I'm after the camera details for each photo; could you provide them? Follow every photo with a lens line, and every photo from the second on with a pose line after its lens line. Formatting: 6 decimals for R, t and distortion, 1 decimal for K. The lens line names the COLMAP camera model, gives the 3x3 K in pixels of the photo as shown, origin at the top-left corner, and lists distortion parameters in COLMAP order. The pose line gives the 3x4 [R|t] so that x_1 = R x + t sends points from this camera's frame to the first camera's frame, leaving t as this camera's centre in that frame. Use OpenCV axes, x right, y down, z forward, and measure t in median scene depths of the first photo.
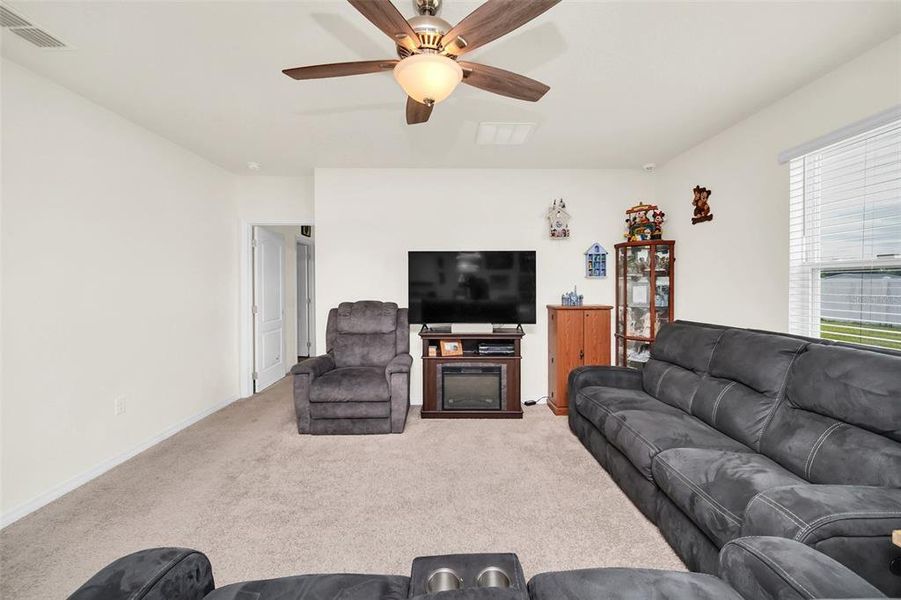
lens RADIAL K [[363.0, 0, 464.8], [0, 363.0, 285.2], [0, 0, 1]] dist [-0.003347, -0.000038]
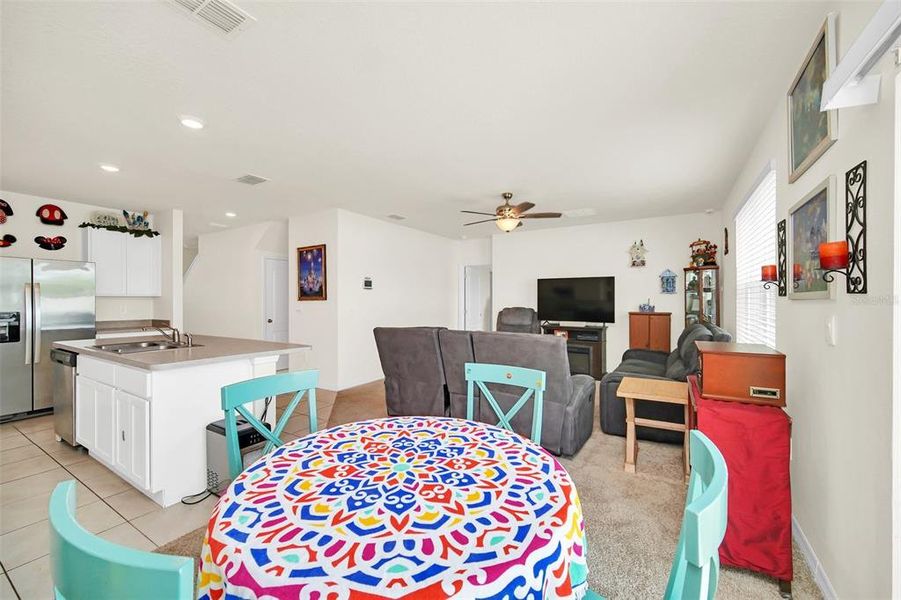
lens RADIAL K [[363.0, 0, 456.9], [0, 363.0, 300.4], [0, 0, 1]] dist [-0.003347, -0.000038]
pose [[0.842798, 0.003109, -0.538221, 0.467176], [-0.005543, 0.999980, -0.002905, 0.018186], [0.538201, 0.005432, 0.842799, -0.693398]]
